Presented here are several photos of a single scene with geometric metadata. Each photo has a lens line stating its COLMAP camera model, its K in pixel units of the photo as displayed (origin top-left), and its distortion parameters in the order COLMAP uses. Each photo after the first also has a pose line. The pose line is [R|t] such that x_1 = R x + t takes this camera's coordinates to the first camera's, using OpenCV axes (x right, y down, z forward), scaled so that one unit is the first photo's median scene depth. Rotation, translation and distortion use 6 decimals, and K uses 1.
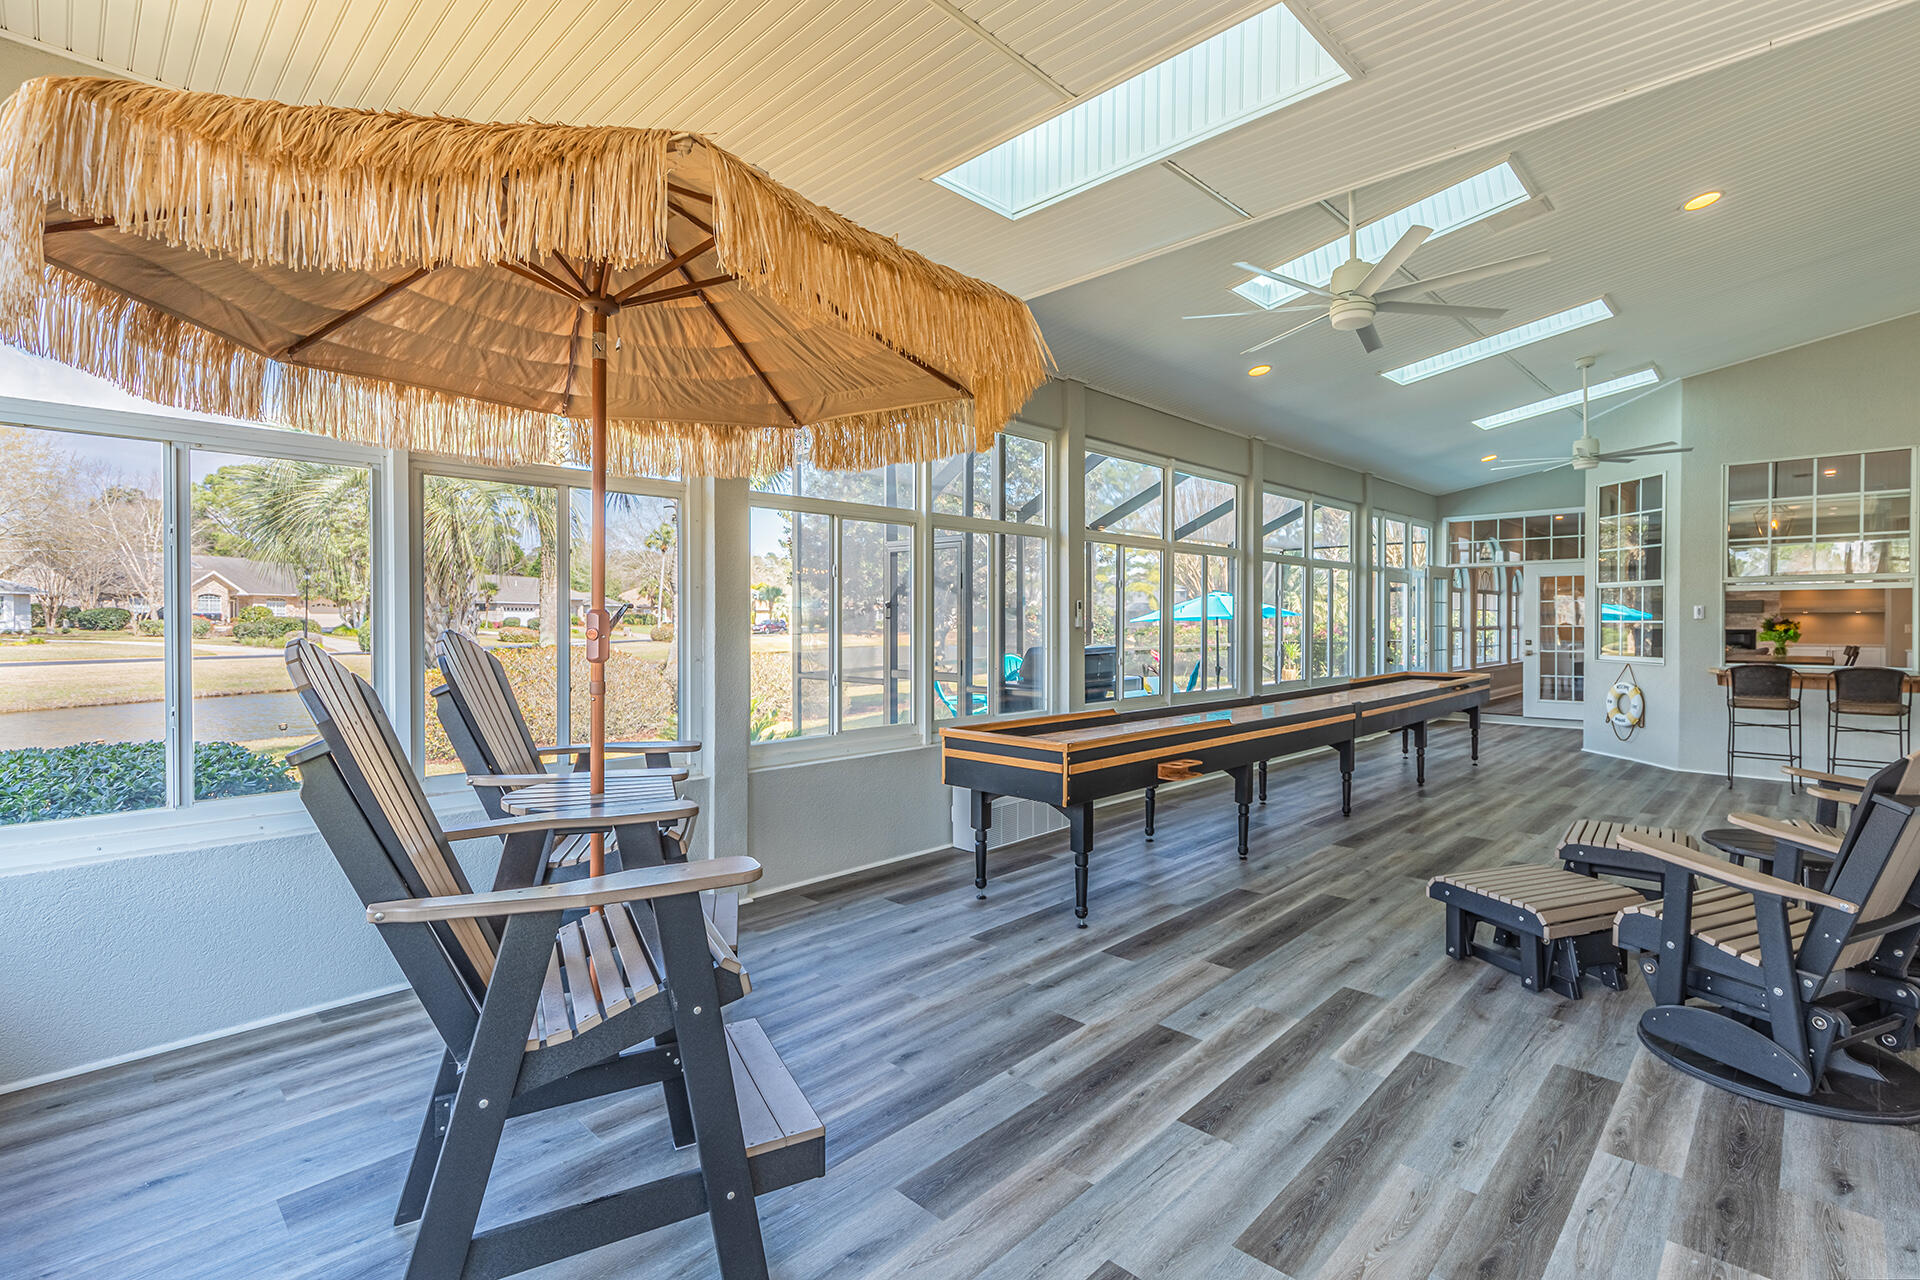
lens RADIAL K [[884.8, 0, 998.7], [0, 884.8, 630.2], [0, 0, 1]] dist [0.008835, 0.000547]
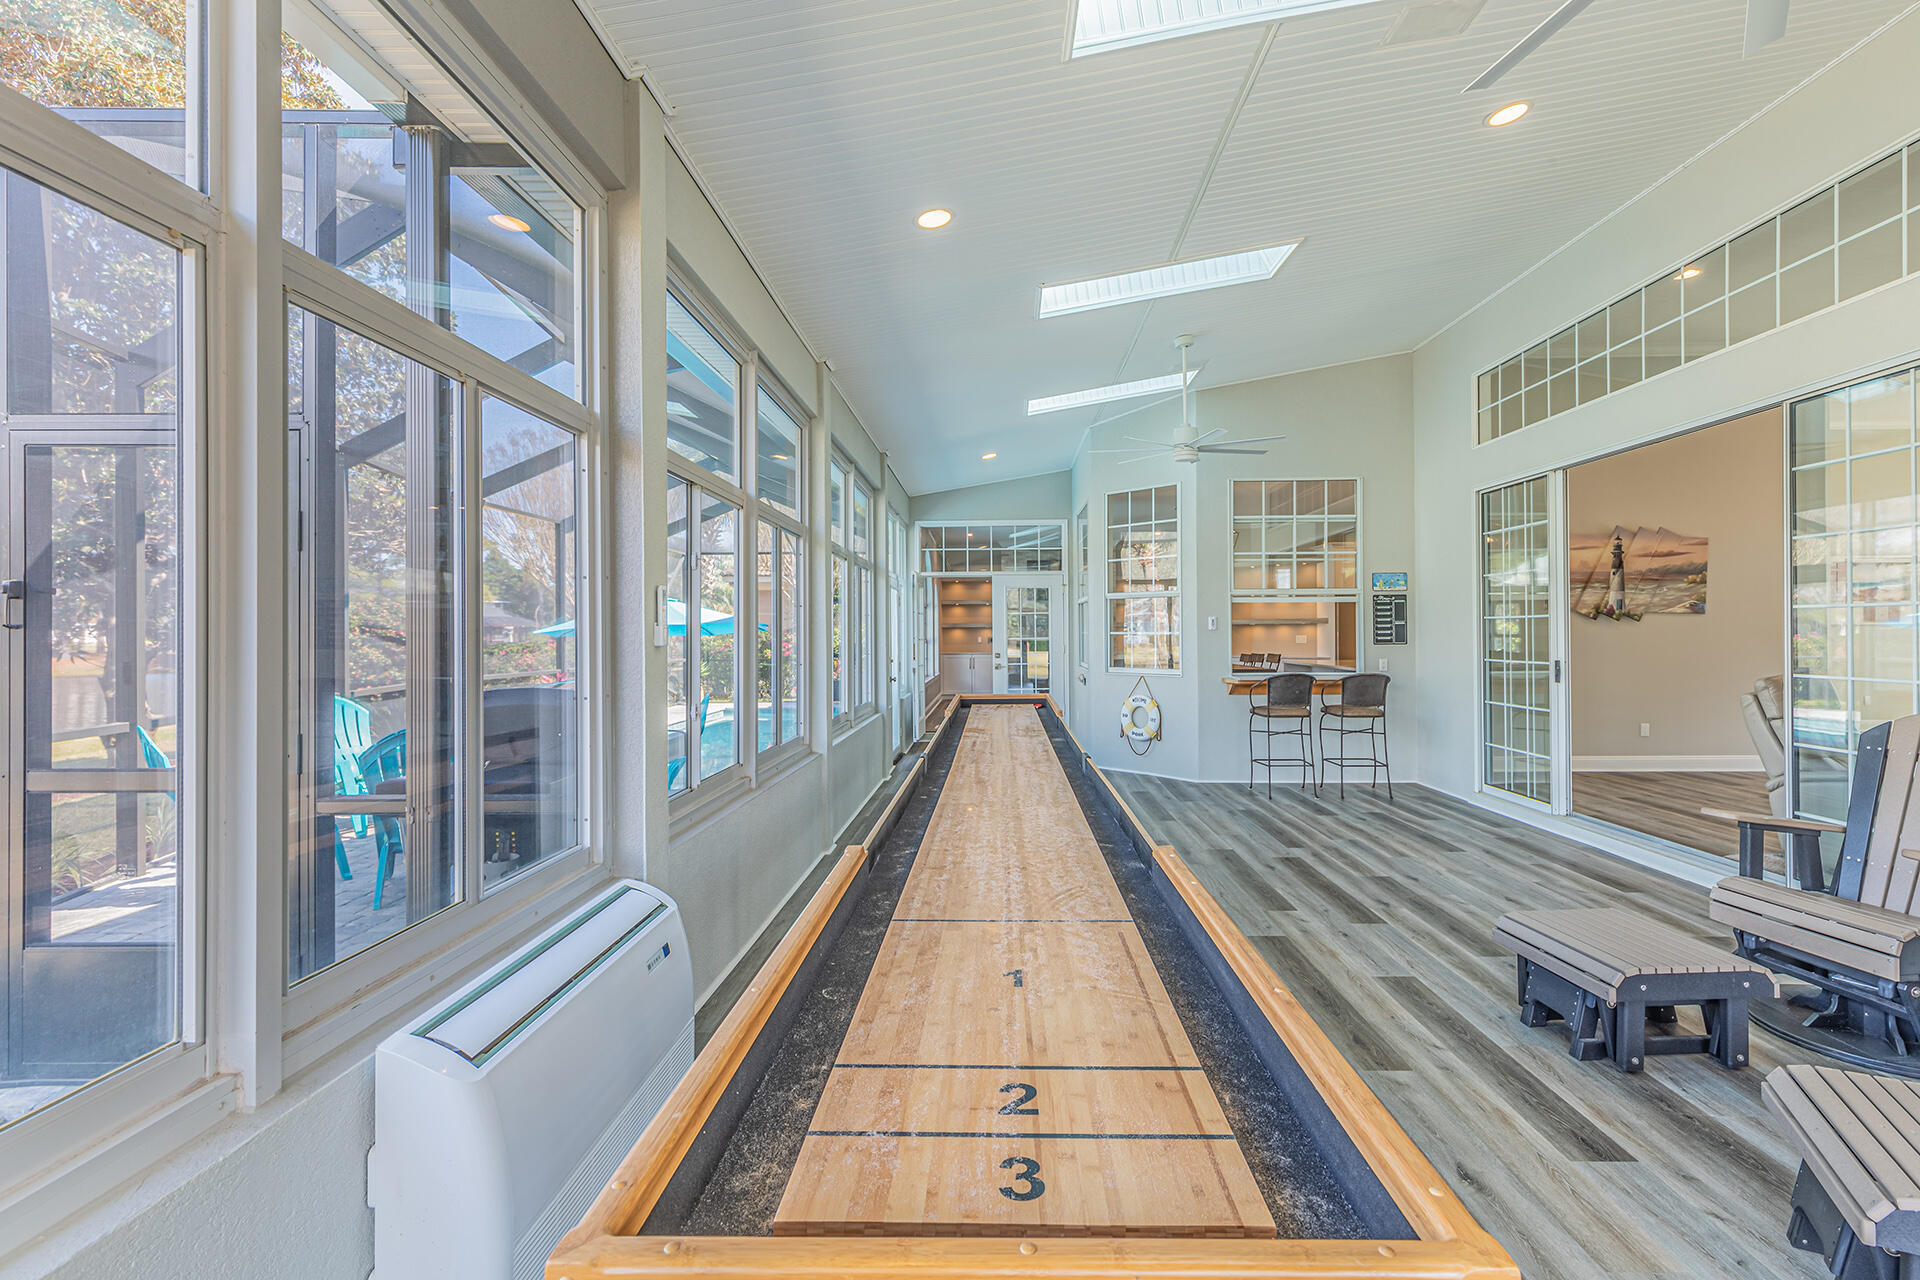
lens RADIAL K [[867.8, 0, 986.2], [0, 867.8, 623.0], [0, 0, 1]] dist [0.001863, -0.000157]
pose [[0.744851, 0.005888, 0.667205, -0.062961], [0.012484, 0.999663, -0.022758, -0.000673], [-0.667115, 0.025281, 0.744526, 0.449309]]
